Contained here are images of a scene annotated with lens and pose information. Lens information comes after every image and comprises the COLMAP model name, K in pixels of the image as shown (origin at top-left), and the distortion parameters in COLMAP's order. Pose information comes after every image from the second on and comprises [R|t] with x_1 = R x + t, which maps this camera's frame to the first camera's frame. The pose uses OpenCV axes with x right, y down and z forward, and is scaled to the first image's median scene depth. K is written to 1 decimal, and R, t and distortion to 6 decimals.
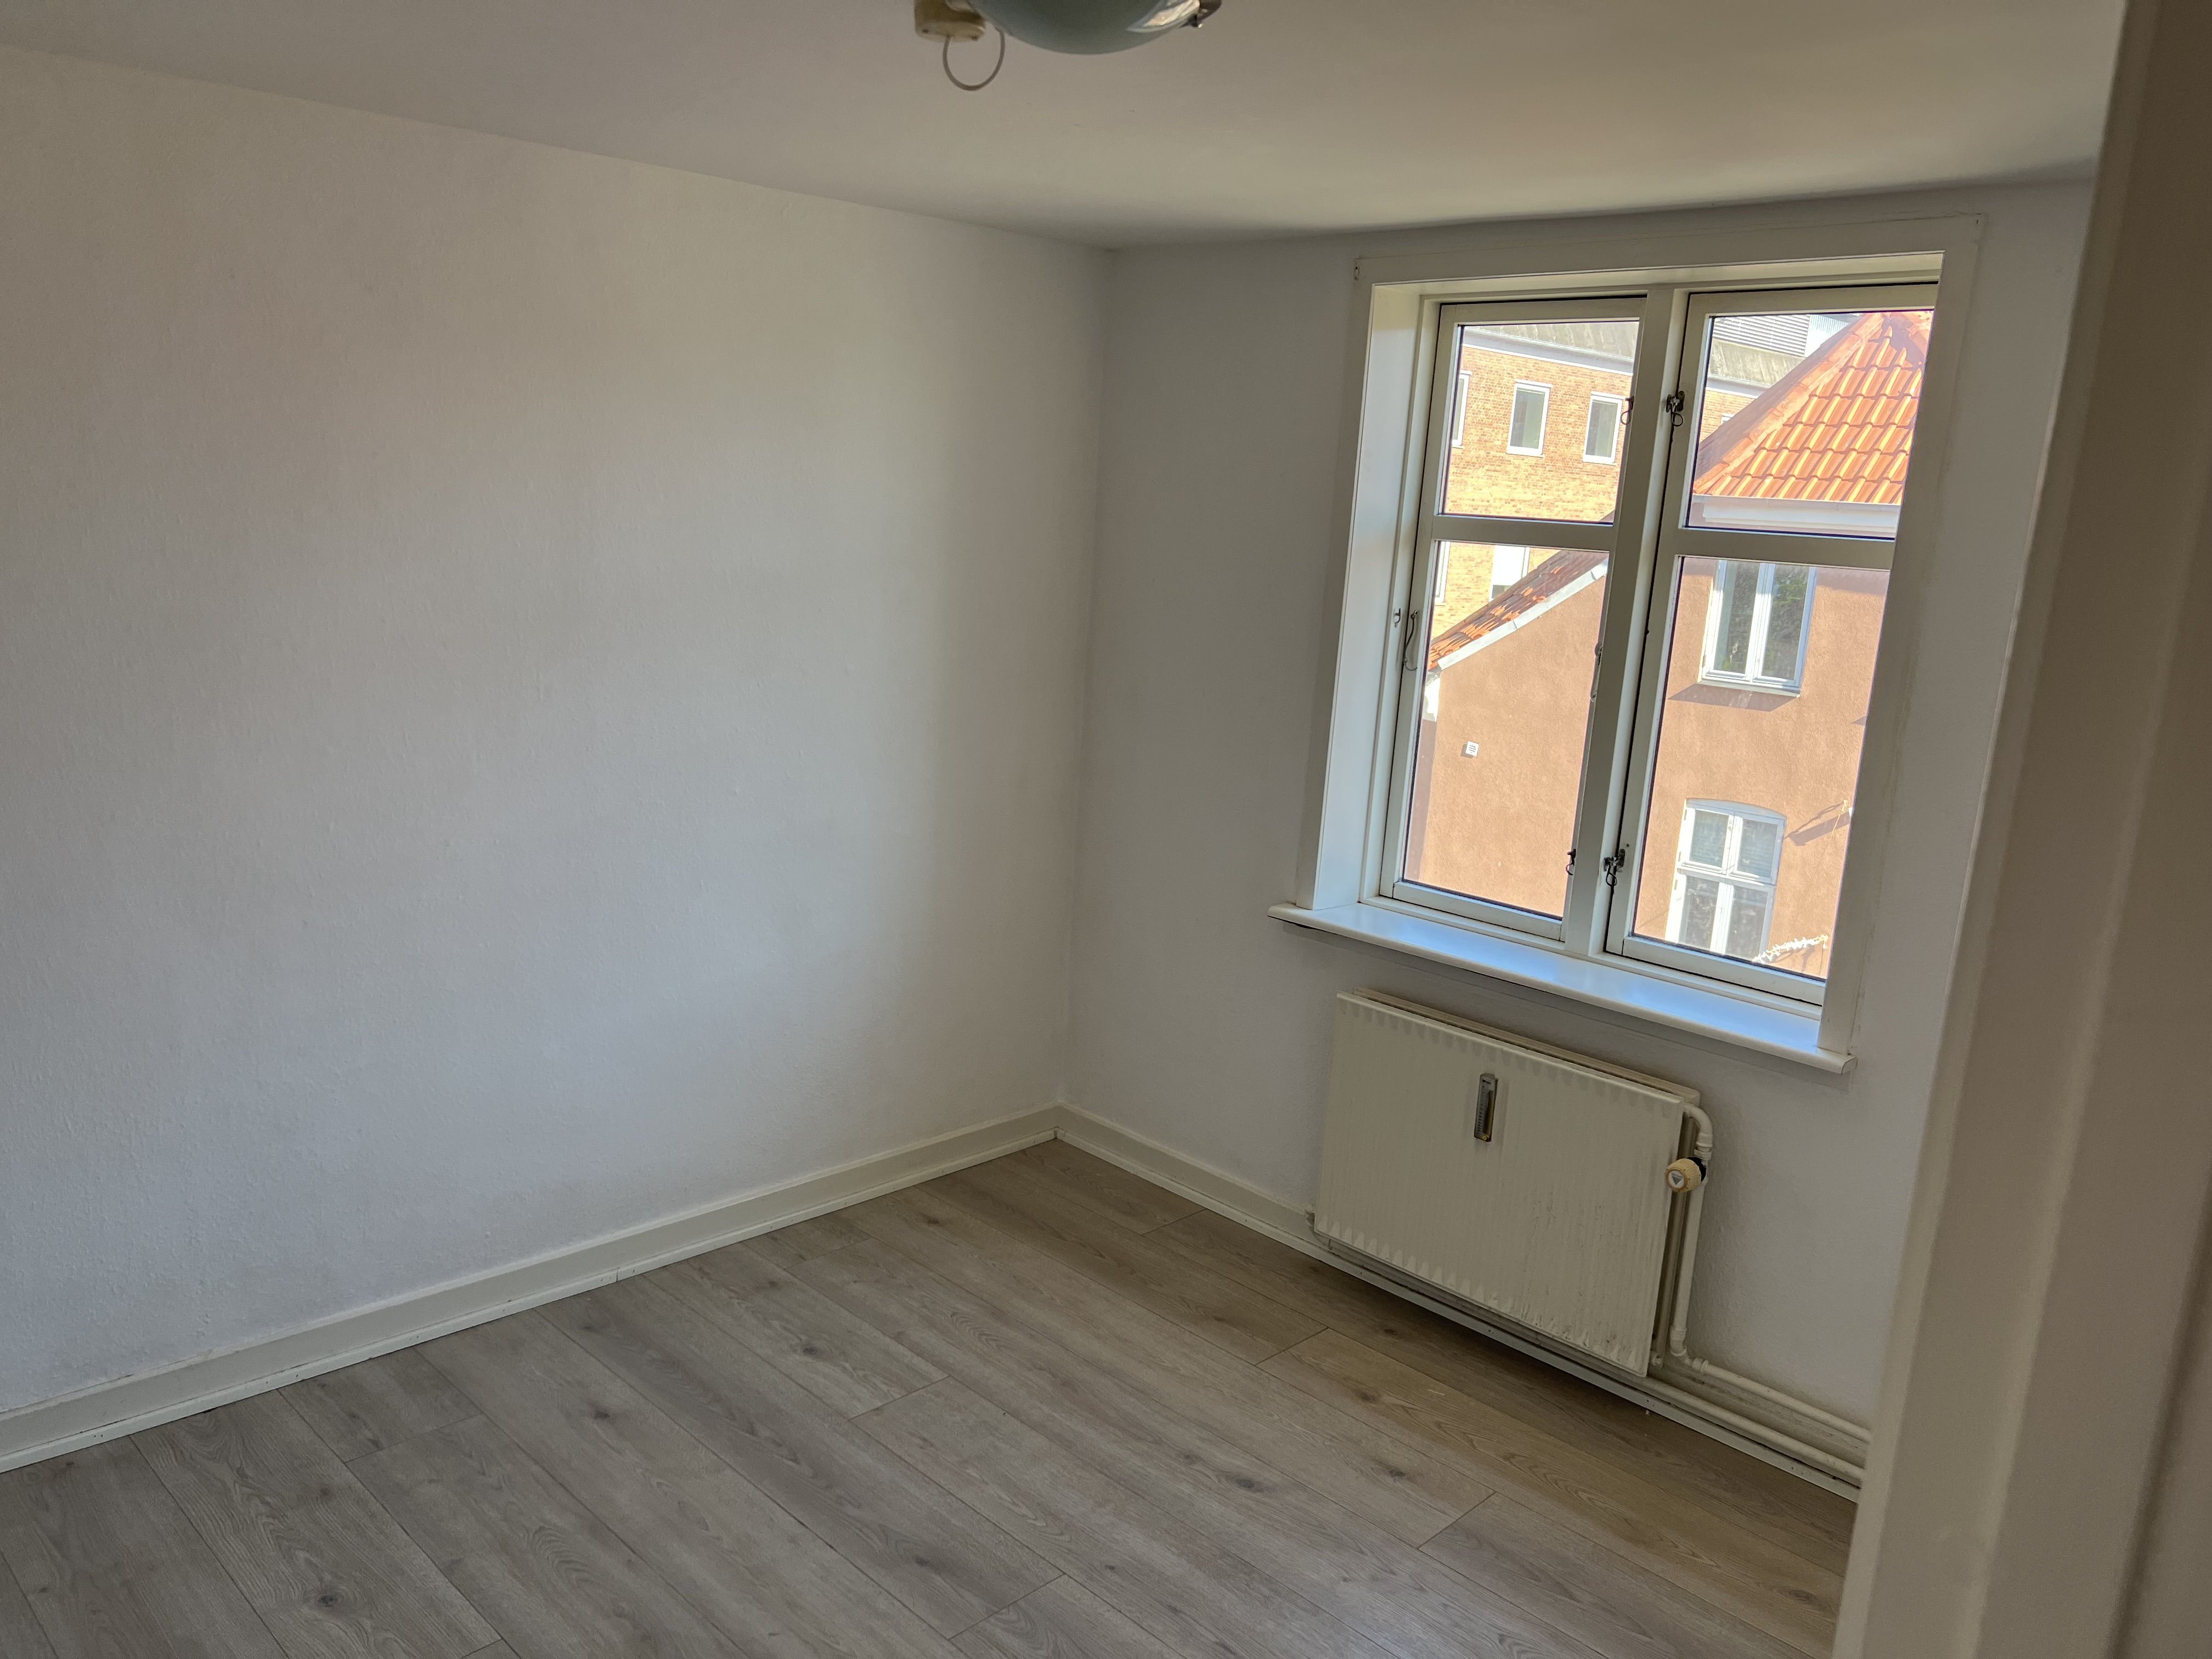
lens RADIAL K [[1737.1, 0, 1106.0], [0, 1737.1, 829.5], [0, 0, 1]] dist [-0.000427, 0.000272]
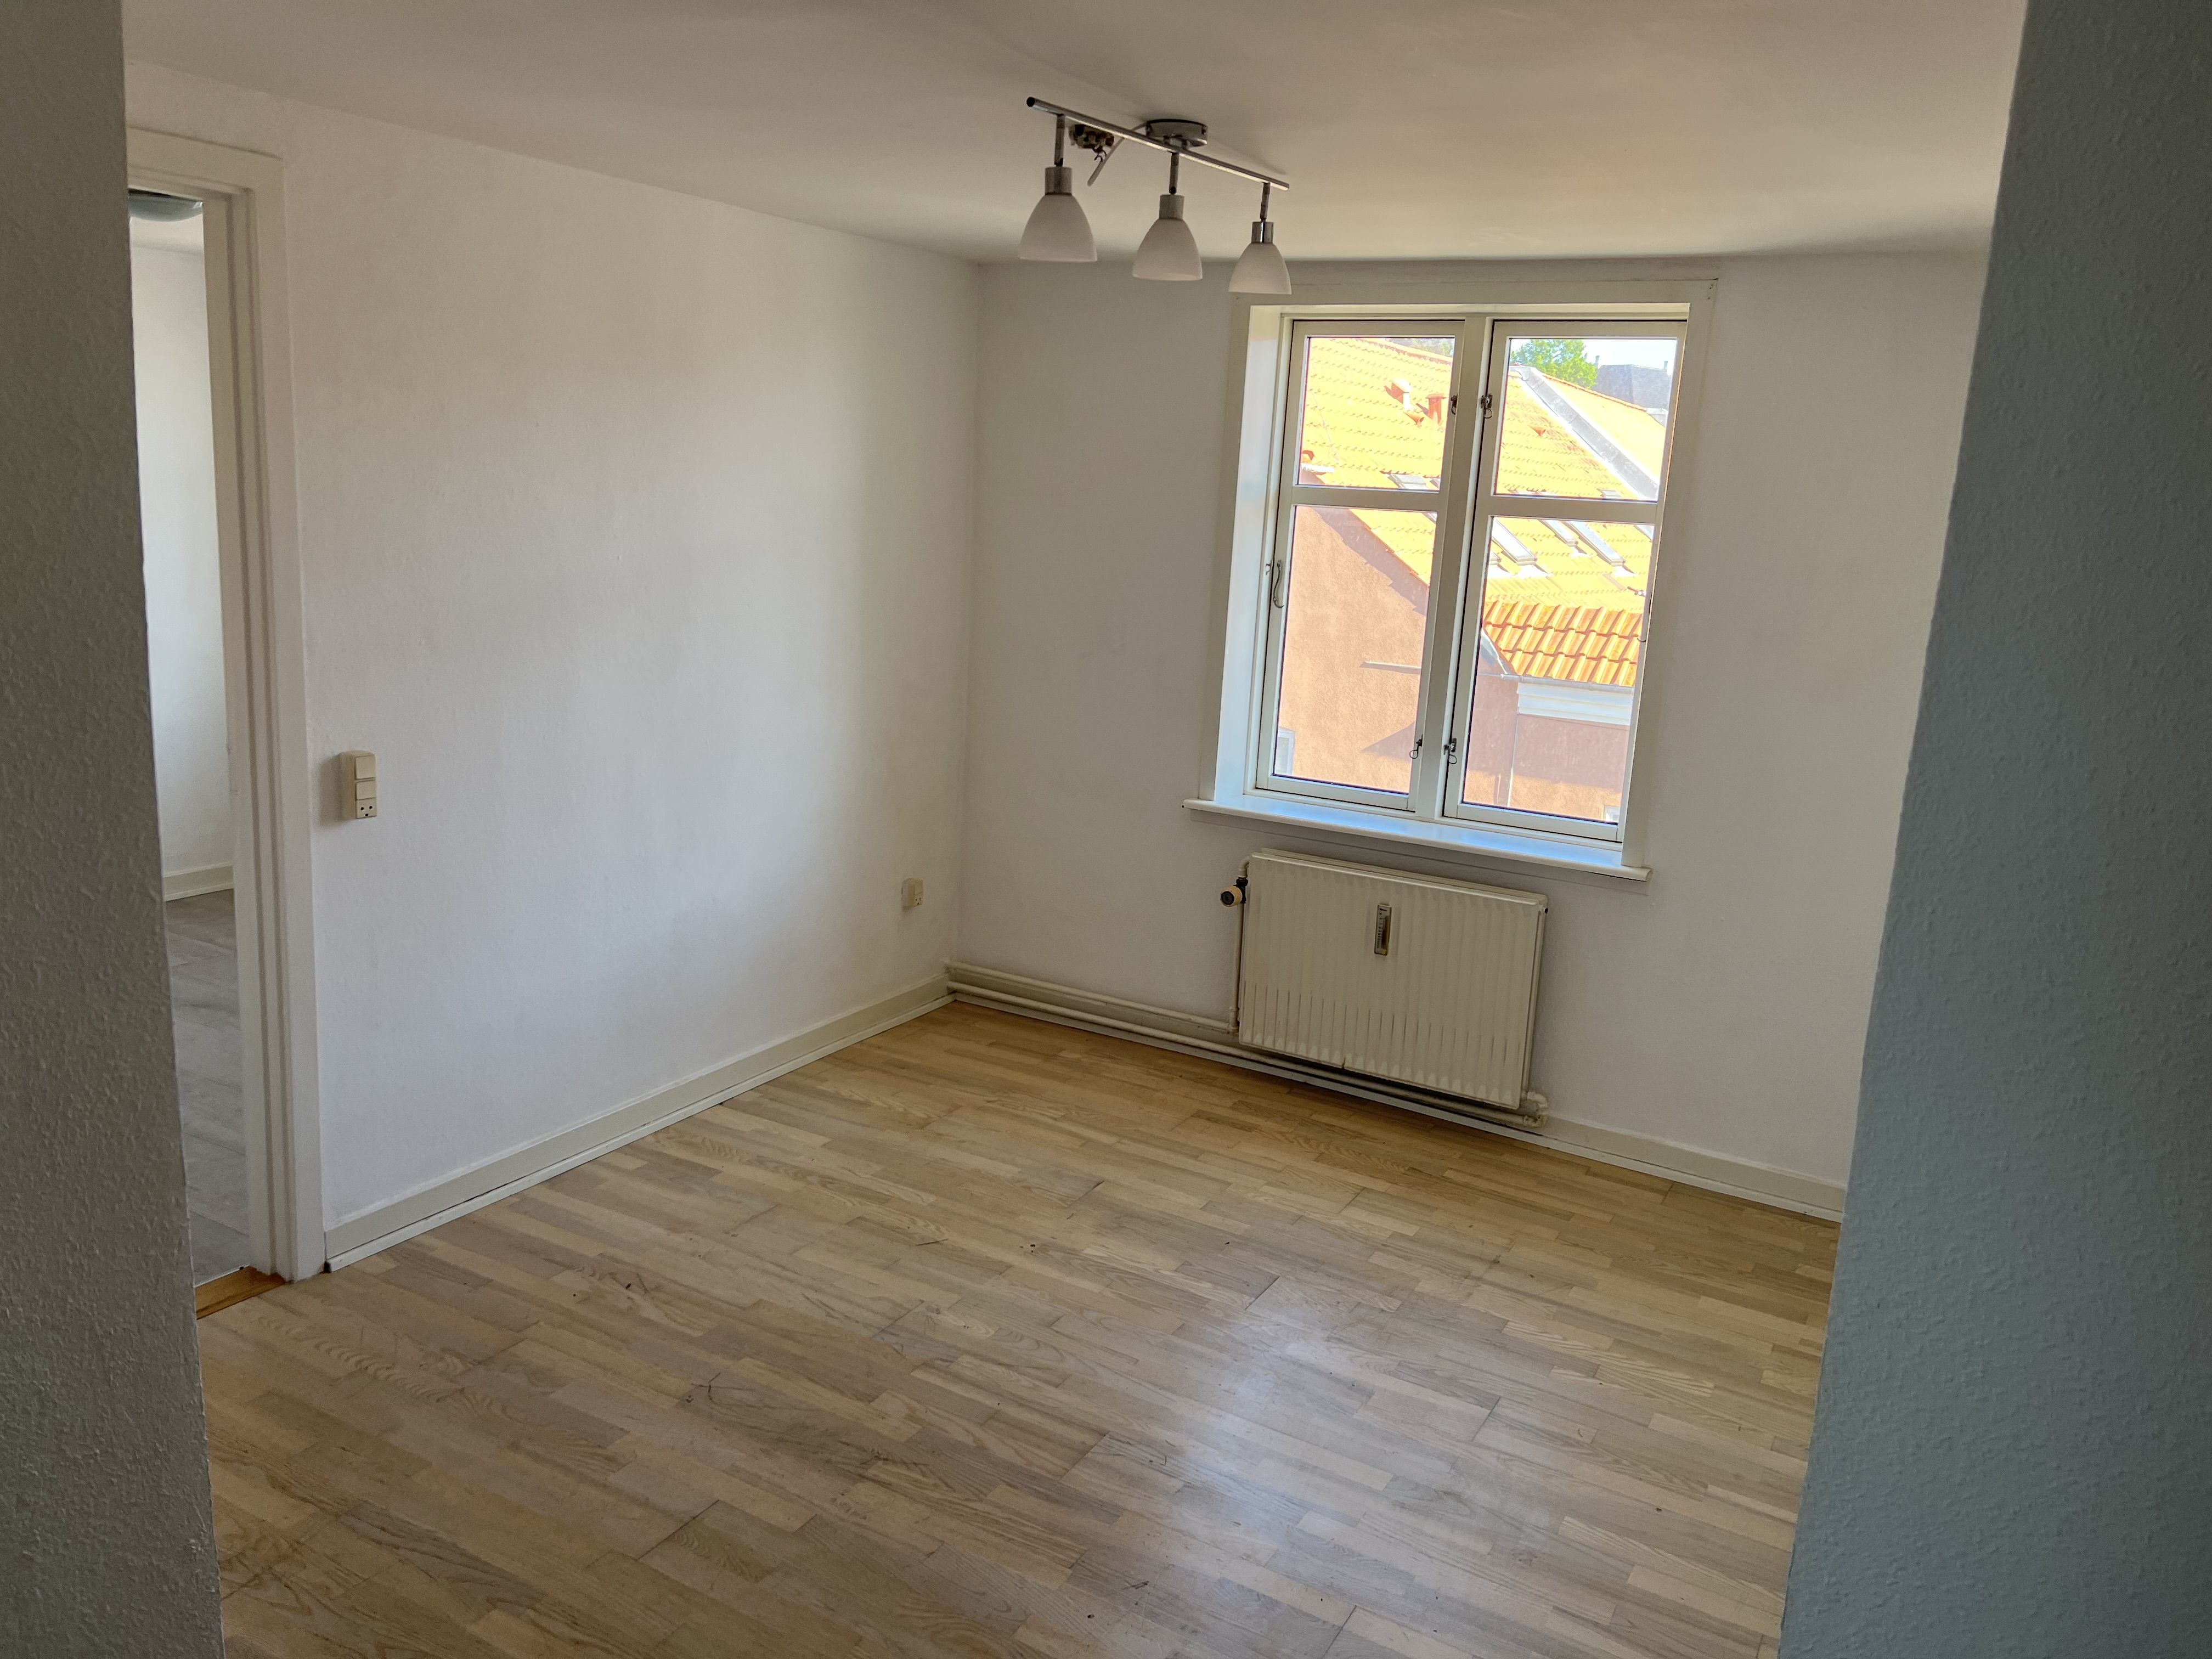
lens RADIAL K [[1705.9, 0, 1106.0], [0, 1705.9, 829.5], [0, 0, 1]] dist [-0.002646, -0.001355]
pose [[0.978422, -0.045721, 0.201494, -0.228914], [0.040600, 0.998741, 0.029477, 0.031707], [-0.202588, -0.020660, 0.979046, -0.224773]]
